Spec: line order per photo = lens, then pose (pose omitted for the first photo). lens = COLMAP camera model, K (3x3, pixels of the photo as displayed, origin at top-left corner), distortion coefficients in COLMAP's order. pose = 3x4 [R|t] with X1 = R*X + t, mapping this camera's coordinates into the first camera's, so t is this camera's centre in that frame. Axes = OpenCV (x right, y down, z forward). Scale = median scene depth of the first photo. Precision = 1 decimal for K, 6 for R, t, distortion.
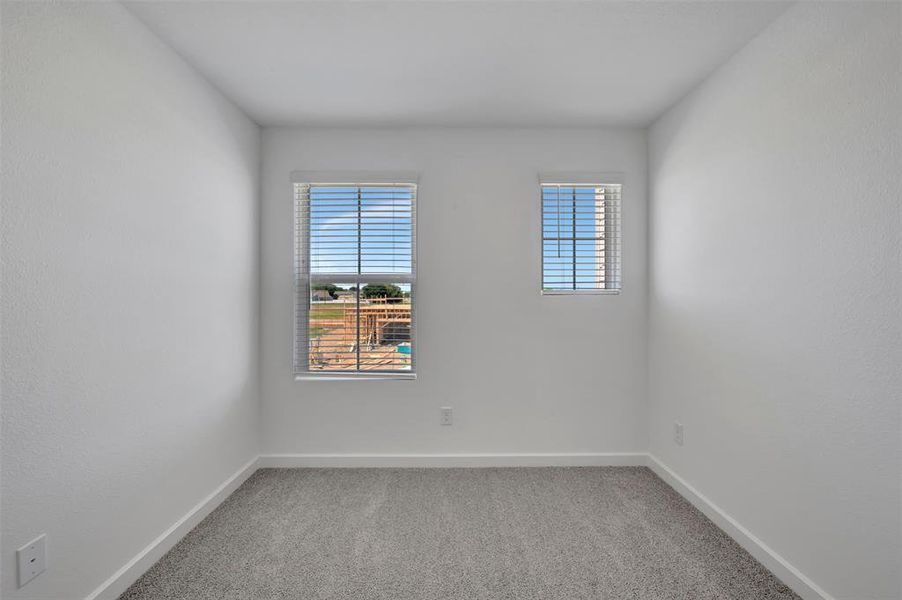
lens RADIAL K [[365.6, 0, 444.1], [0, 365.6, 296.6], [0, 0, 1]] dist [-0.001675, -0.000178]
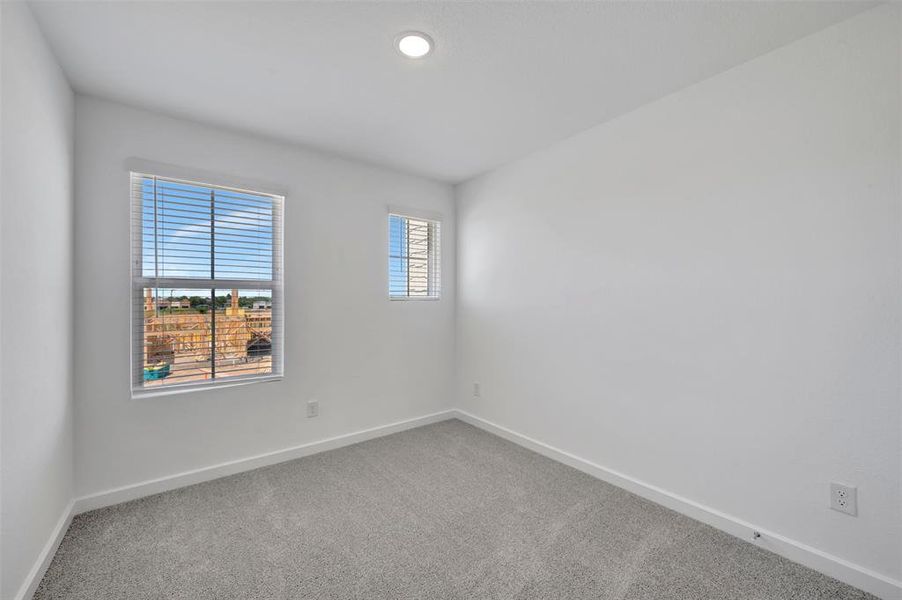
lens RADIAL K [[379.9, 0, 449.0], [0, 379.9, 307.3], [0, 0, 1]] dist [0.005096, -0.001962]
pose [[0.792202, -0.012502, 0.610132, -0.371868], [0.006148, 0.999903, 0.012506, 0.003593], [-0.610229, -0.006156, 0.792201, -0.179297]]
